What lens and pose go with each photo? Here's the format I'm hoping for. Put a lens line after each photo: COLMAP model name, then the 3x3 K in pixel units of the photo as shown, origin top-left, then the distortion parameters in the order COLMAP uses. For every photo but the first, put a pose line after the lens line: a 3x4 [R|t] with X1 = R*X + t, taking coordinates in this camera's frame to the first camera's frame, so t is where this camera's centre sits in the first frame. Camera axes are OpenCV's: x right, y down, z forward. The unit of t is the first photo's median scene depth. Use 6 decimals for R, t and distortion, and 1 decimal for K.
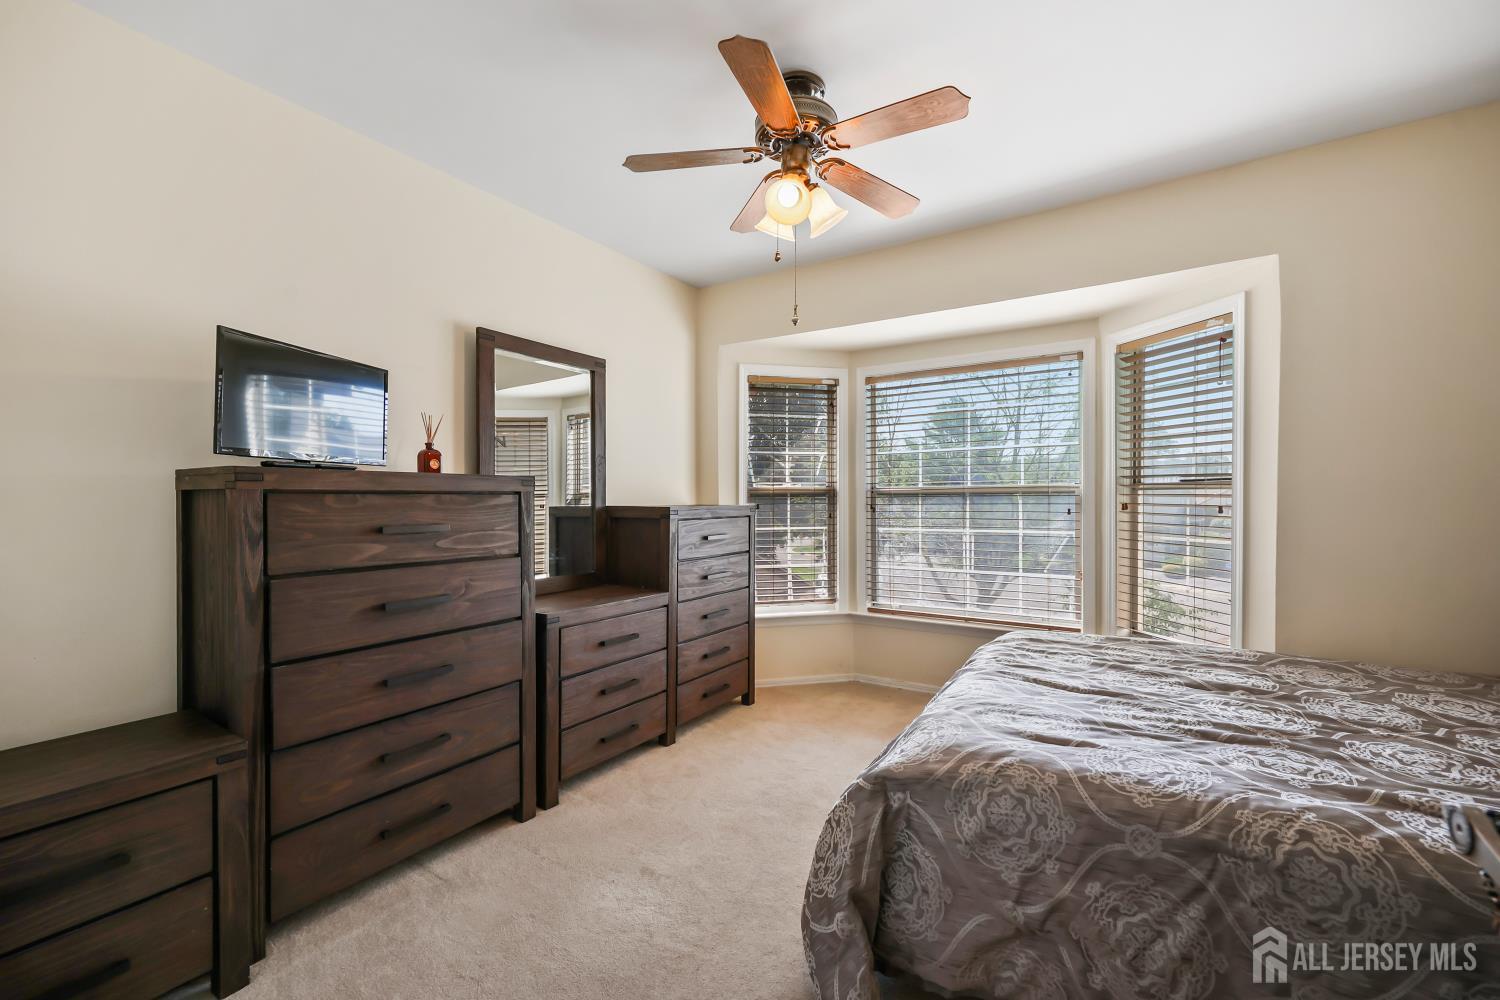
lens RADIAL K [[620.1, 0, 755.5], [0, 620.1, 501.7], [0, 0, 1]] dist [0.002150, 0.000061]
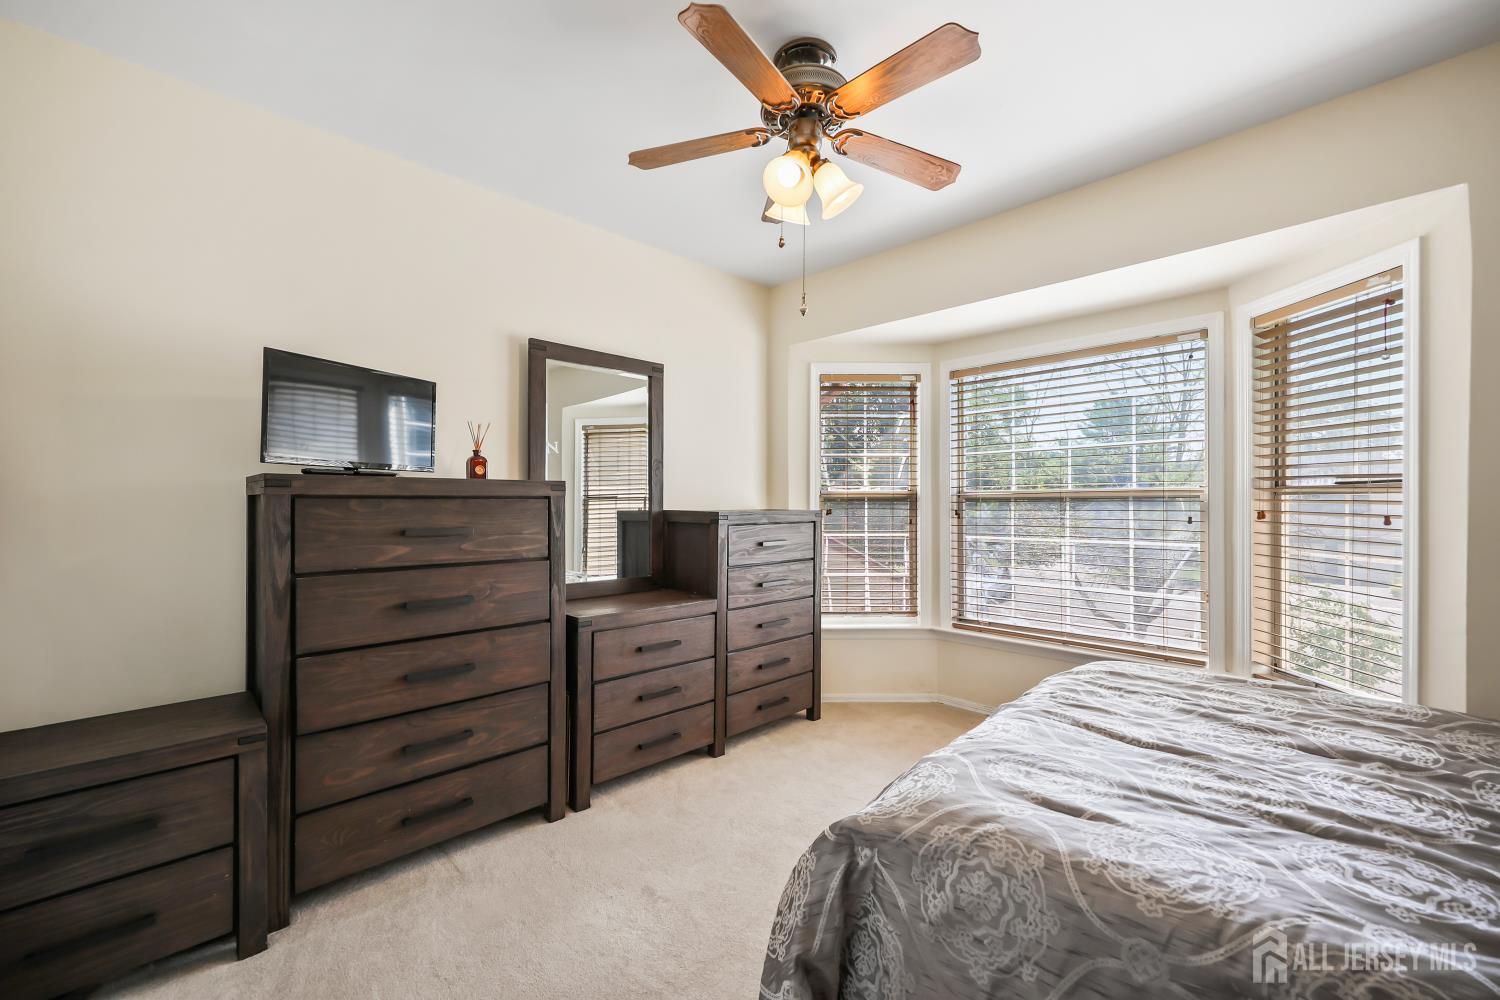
lens RADIAL K [[620.1, 0, 748.4], [0, 620.1, 500.2], [0, 0, 1]] dist [0.002150, 0.000061]
pose [[0.975702, 0.002373, -0.219088, 0.182804], [-0.004109, 0.999964, -0.007466, -0.004274], [0.219062, 0.008185, 0.975677, 0.087495]]
